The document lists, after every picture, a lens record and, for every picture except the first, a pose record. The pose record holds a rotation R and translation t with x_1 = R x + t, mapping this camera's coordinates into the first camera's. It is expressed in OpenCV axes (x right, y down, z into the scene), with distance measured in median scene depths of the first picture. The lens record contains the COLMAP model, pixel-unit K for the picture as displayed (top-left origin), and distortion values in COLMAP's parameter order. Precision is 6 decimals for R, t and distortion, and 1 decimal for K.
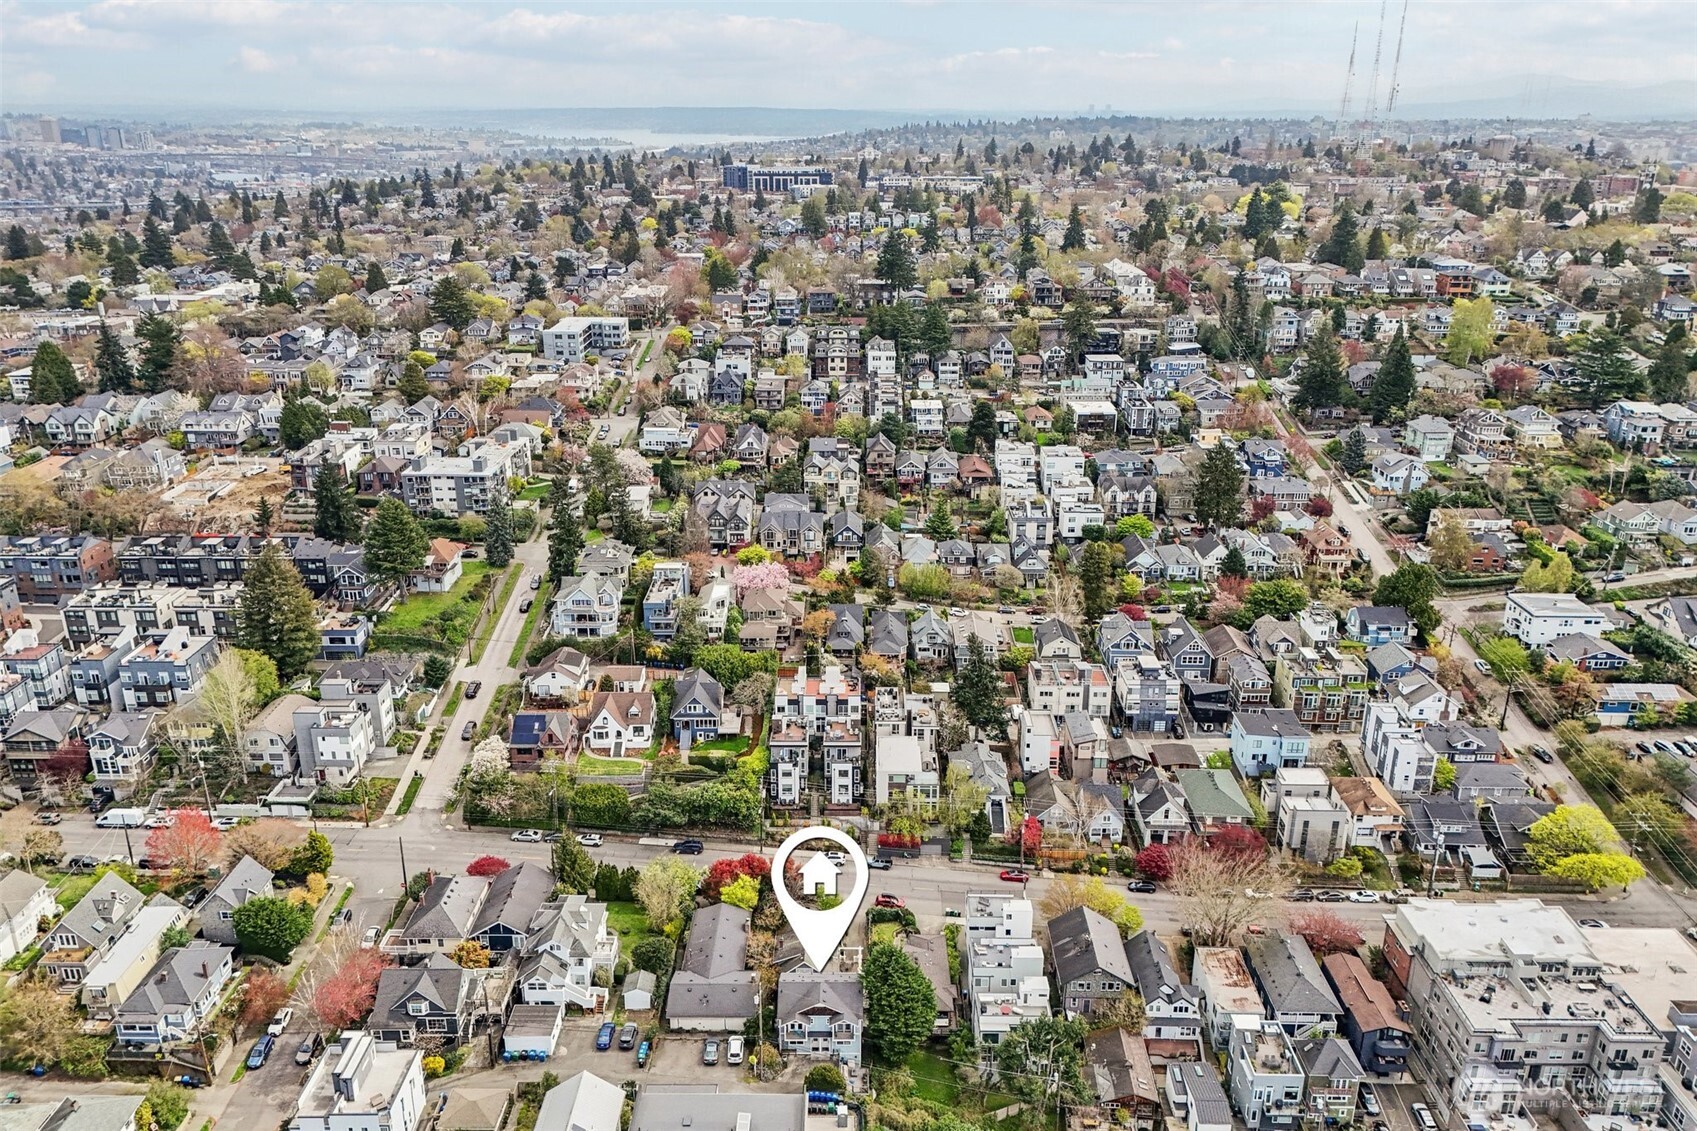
lens RADIAL K [[1258.9, 0, 845.3], [0, 1258.9, 565.1], [0, 0, 1]] dist [0.028338, -0.008987]
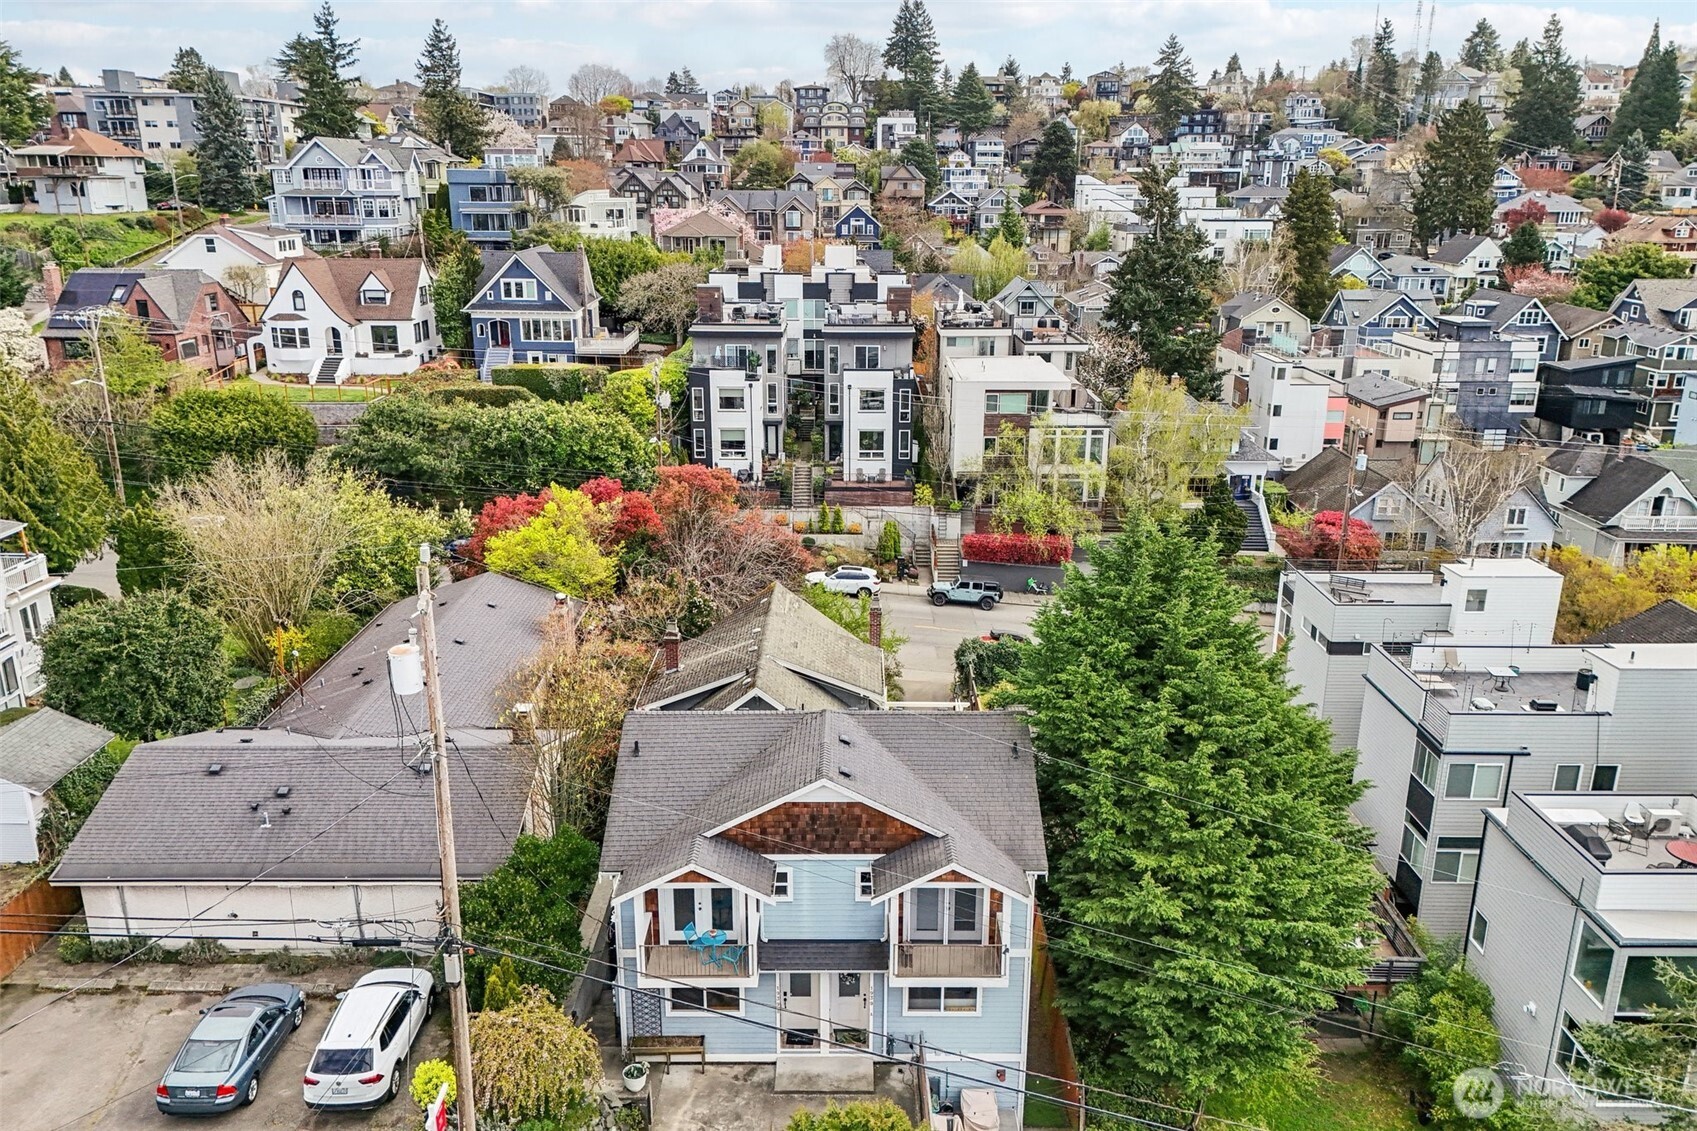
lens RADIAL K [[1258.9, 0, 849.6], [0, 1258.9, 563.9], [0, 0, 1]] dist [0.028338, -0.008987]
pose [[0.999920, -0.002966, 0.012335, -0.013523], [0.003638, 0.998492, -0.054771, 0.238992], [-0.012154, 0.054811, 0.998423, 0.595071]]
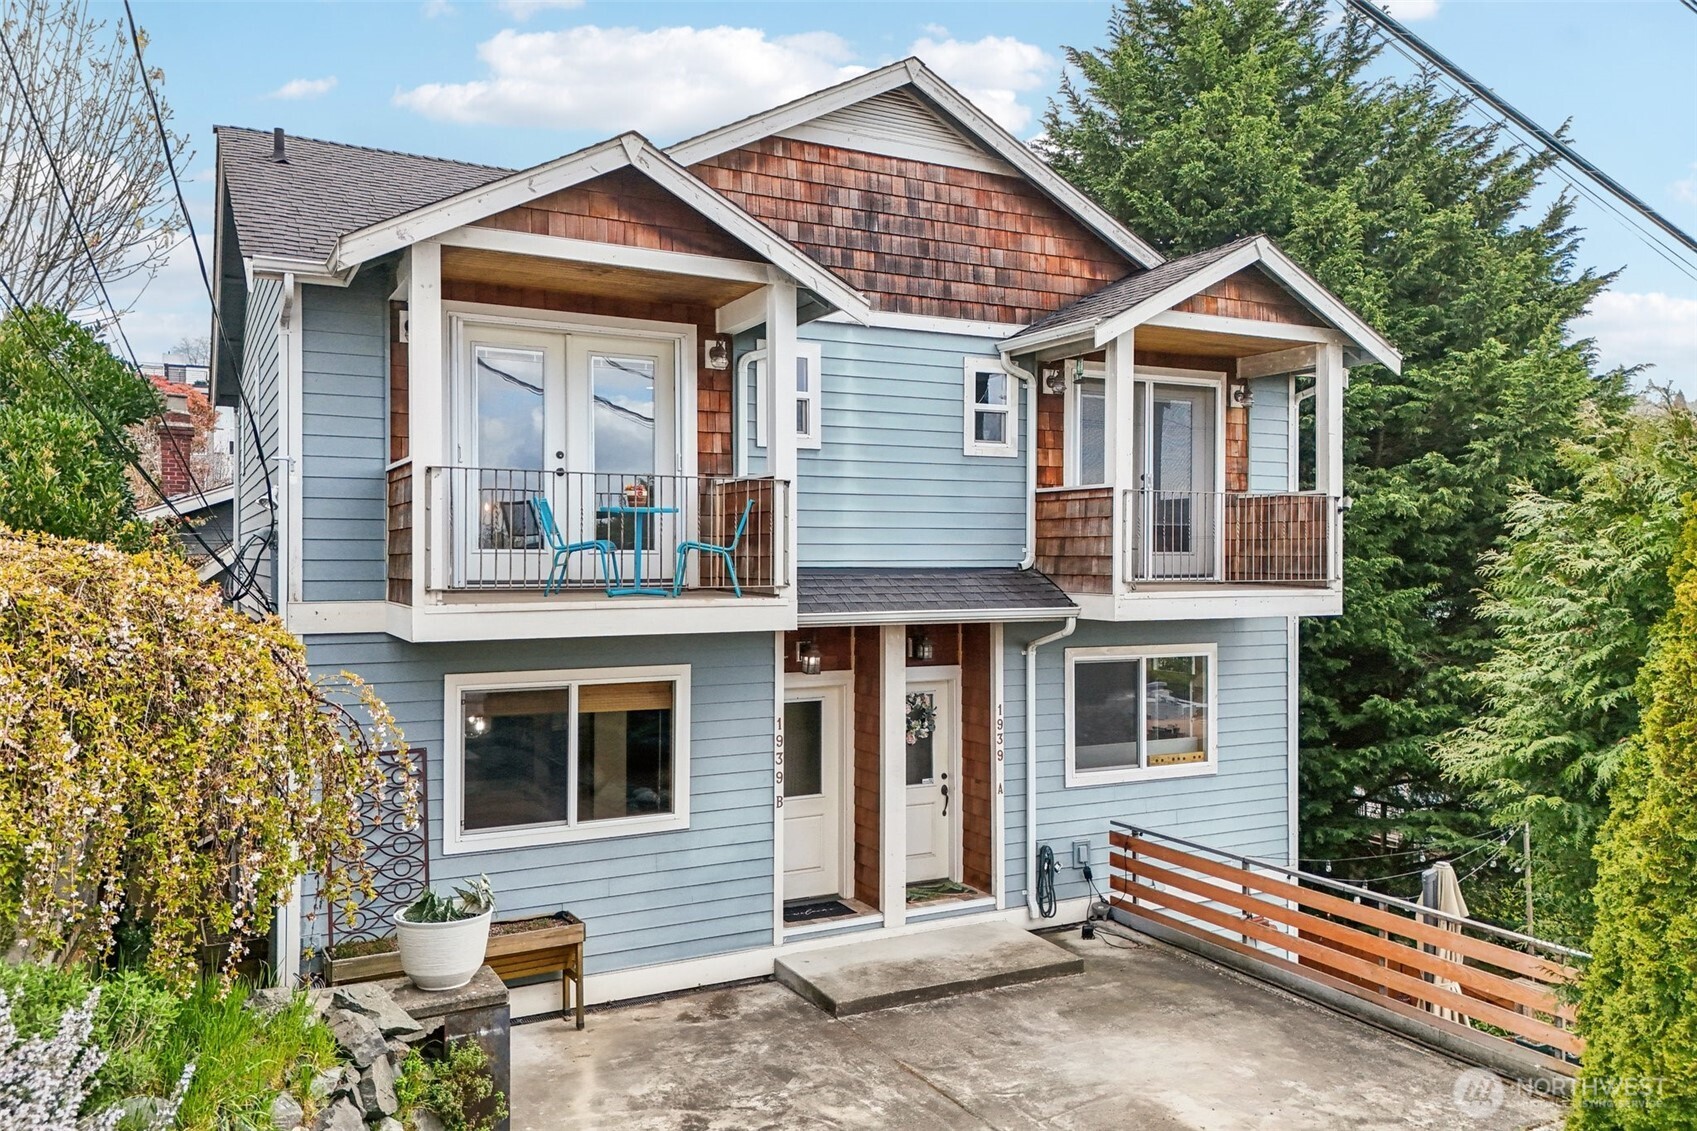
lens RADIAL K [[1258.9, 0, 851.0], [0, 1258.9, 566.3], [0, 0, 1]] dist [0.028338, -0.008987]
pose [[0.879520, -0.004308, 0.475843, -0.041960], [0.164923, 0.940742, -0.296317, 0.289480], [-0.446369, 0.339095, 0.828112, 0.697726]]
